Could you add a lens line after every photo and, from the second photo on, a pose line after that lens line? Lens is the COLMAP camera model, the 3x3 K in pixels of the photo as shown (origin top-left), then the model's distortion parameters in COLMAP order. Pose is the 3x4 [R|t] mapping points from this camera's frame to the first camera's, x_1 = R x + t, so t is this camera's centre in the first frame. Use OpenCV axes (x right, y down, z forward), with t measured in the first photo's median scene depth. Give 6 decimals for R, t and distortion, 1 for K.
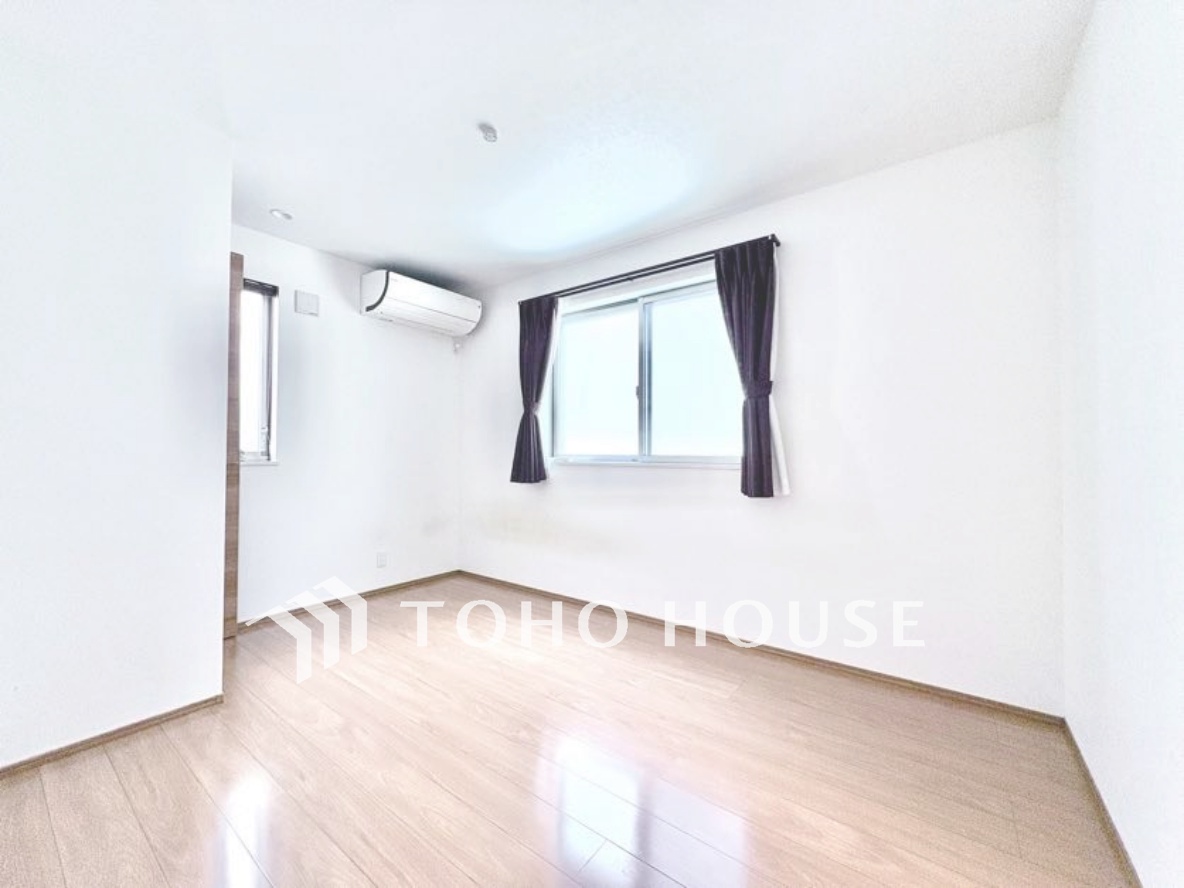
lens RADIAL K [[473.8, 0, 592.0], [0, 473.8, 444.0], [0, 0, 1]] dist [0.001517, -0.000425]
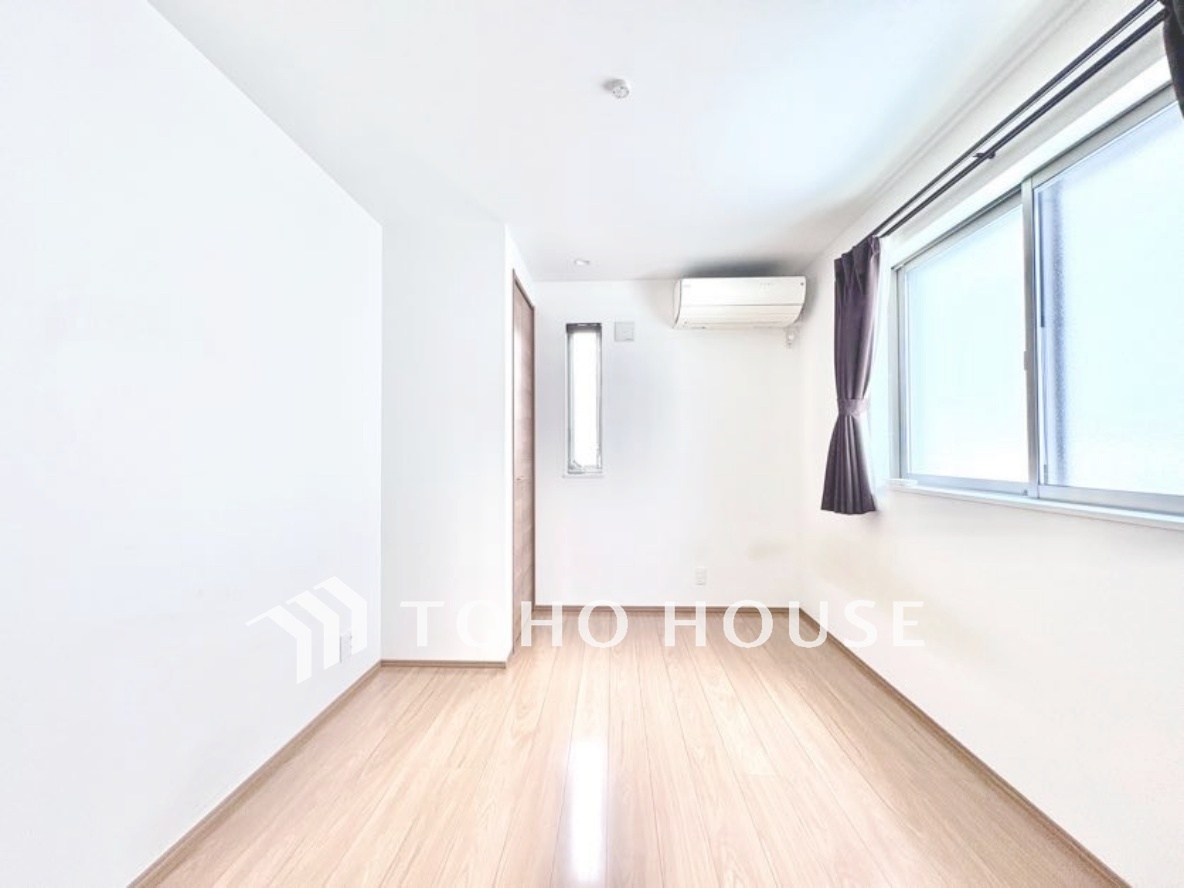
lens RADIAL K [[473.8, 0, 592.0], [0, 473.8, 444.0], [0, 0, 1]] dist [0.001517, -0.000425]
pose [[0.563111, -0.015704, -0.826232, 0.242630], [0.020345, 0.999780, -0.005137, -0.026599], [0.826131, -0.013917, 0.563306, 0.285504]]
